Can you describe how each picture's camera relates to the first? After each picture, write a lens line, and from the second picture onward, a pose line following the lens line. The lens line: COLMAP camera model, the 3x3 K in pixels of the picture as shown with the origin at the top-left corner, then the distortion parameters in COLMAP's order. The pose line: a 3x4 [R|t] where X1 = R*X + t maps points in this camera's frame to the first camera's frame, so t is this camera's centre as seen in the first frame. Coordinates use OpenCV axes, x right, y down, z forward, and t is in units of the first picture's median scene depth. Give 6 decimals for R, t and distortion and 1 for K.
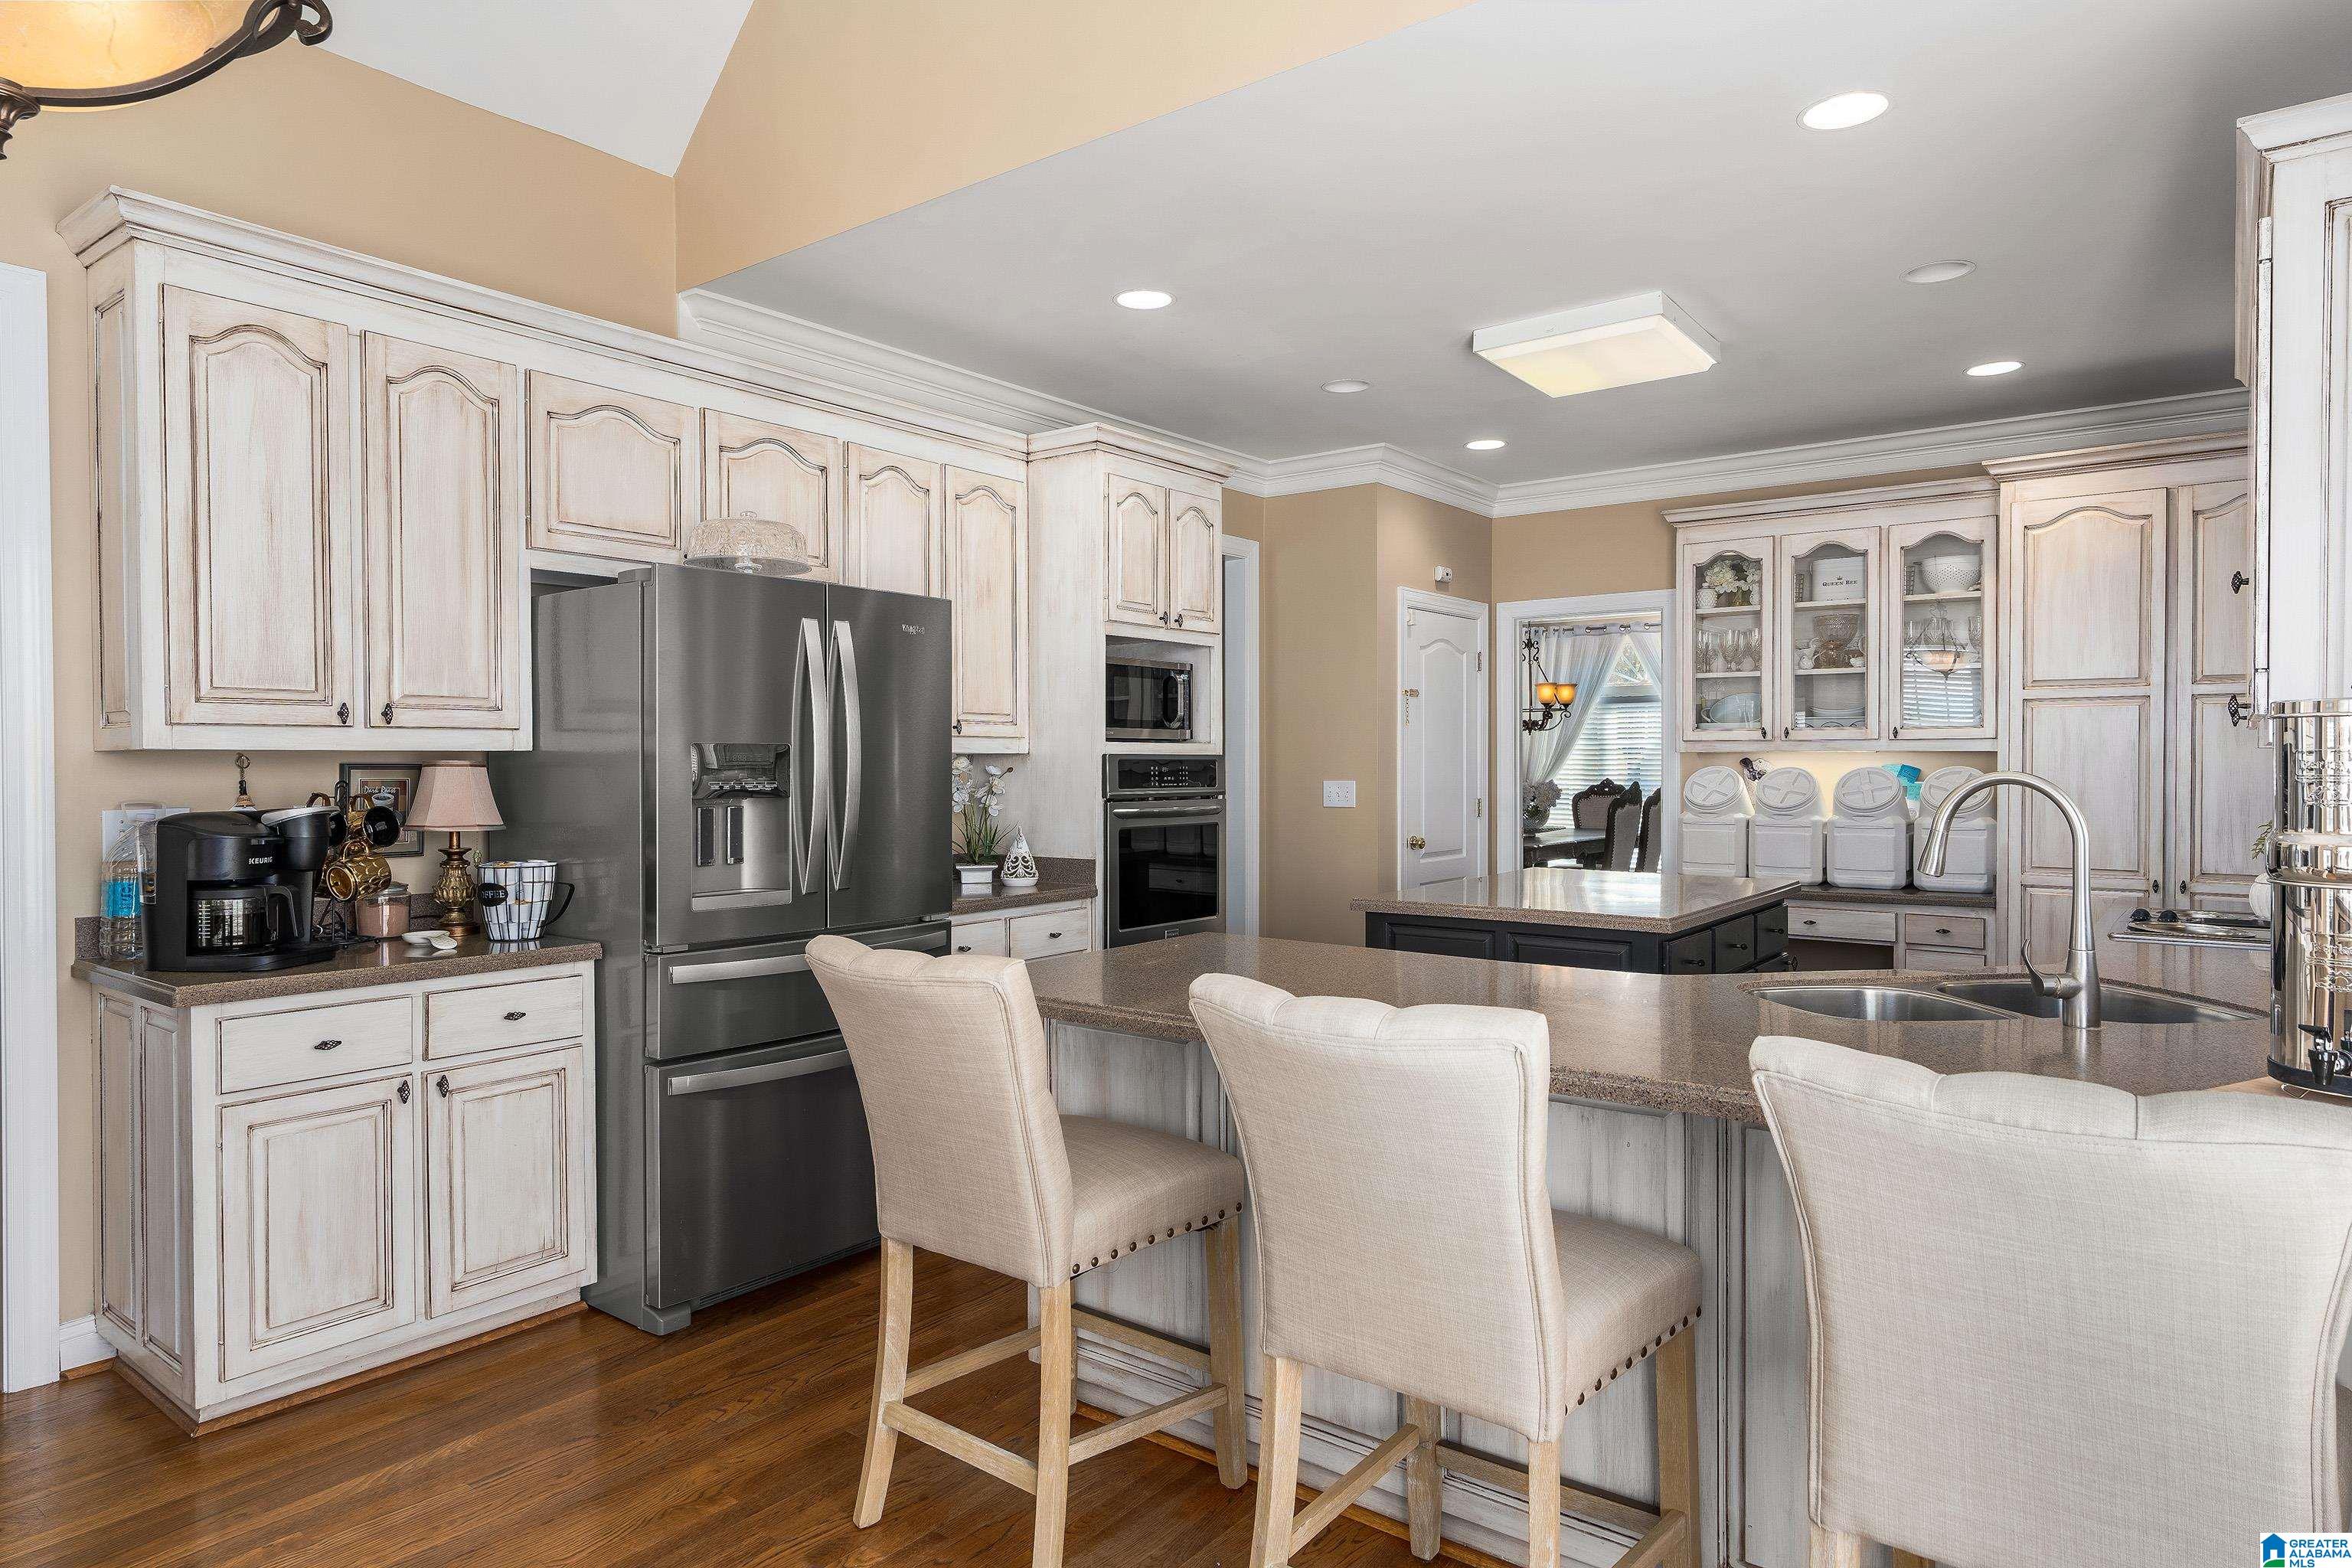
lens RADIAL K [[1368.9, 0, 1176.0], [0, 1368.9, 784.0], [0, 0, 1]] dist [0.000642, 0.000000]
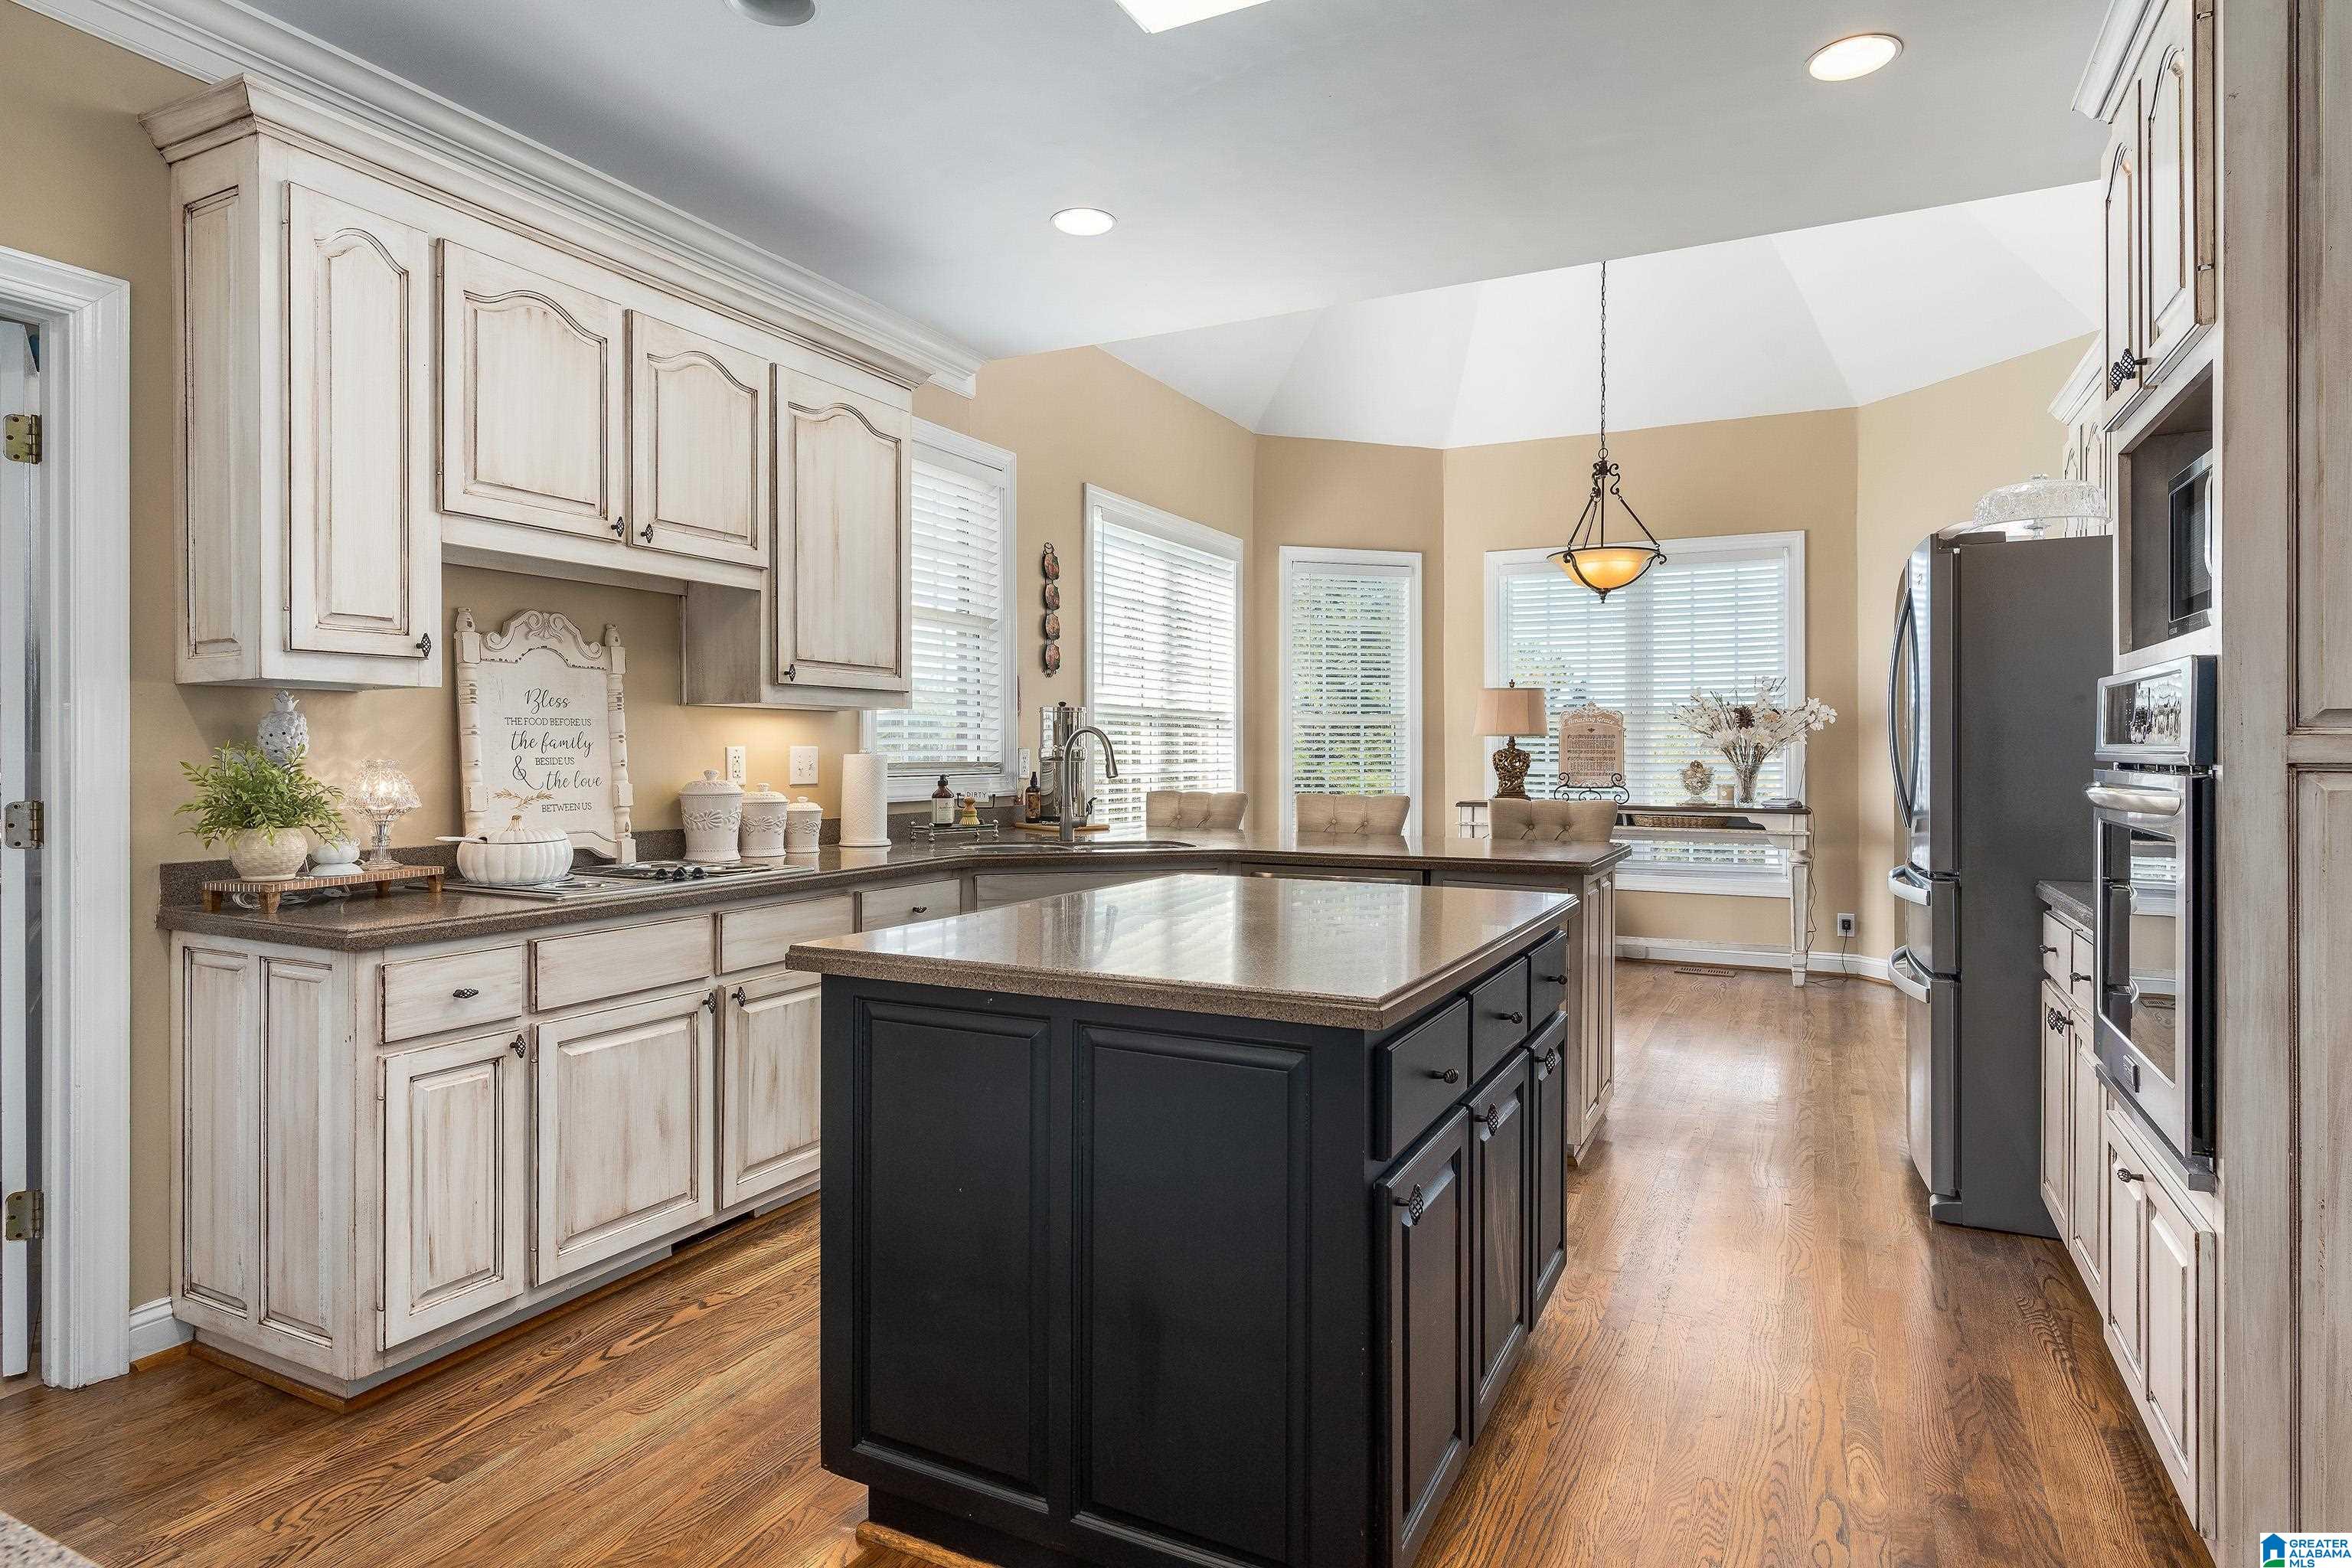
lens RADIAL K [[1291.9, 0, 1185.4], [0, 1291.9, 770.5], [0, 0, 1]] dist [-0.005537, -0.000148]
pose [[-0.981412, 0.004444, -0.191861, 0.361209], [-0.001166, 0.999575, 0.029117, -0.000394], [0.191909, 0.028800, -0.980990, 1.288043]]
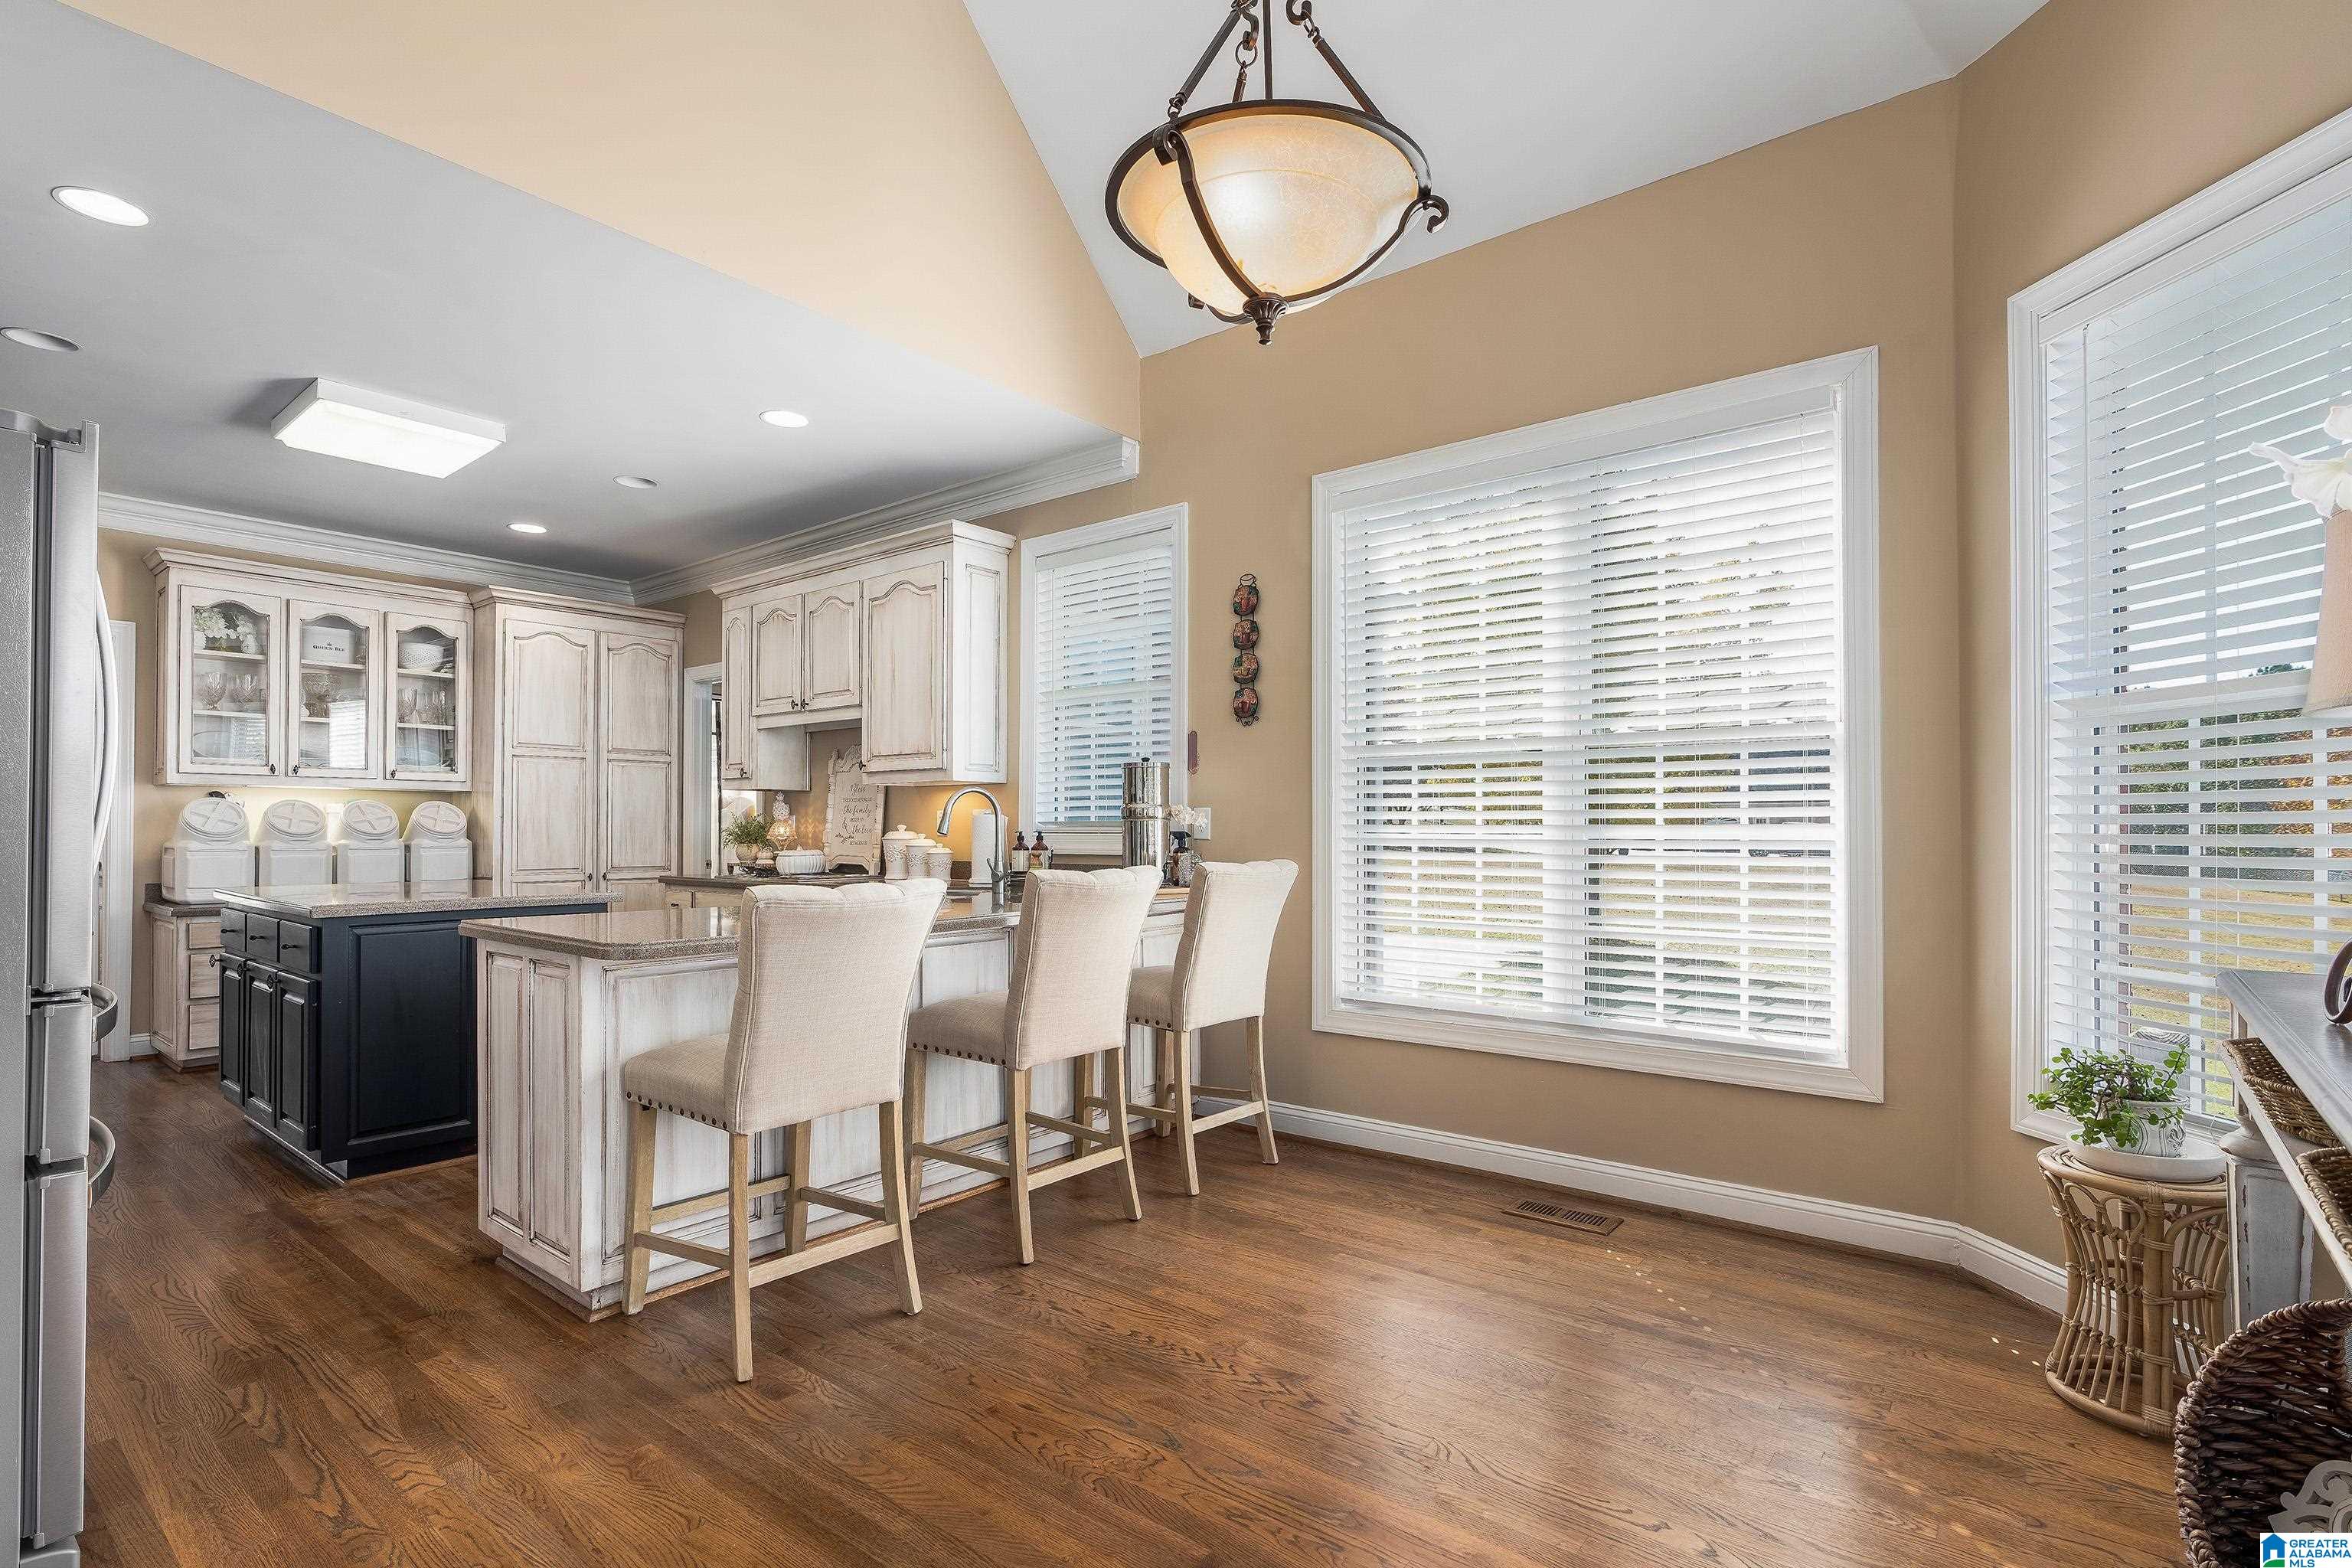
lens RADIAL K [[1116.5, 0, 1169.6], [0, 1116.5, 817.7], [0, 0, 1]] dist [-0.014677, -0.000182]
pose [[0.031246, 0.012448, 0.999434, -0.536018], [0.014841, 0.999806, -0.012917, 0.030555], [-0.999402, 0.015236, 0.031055, 0.266422]]
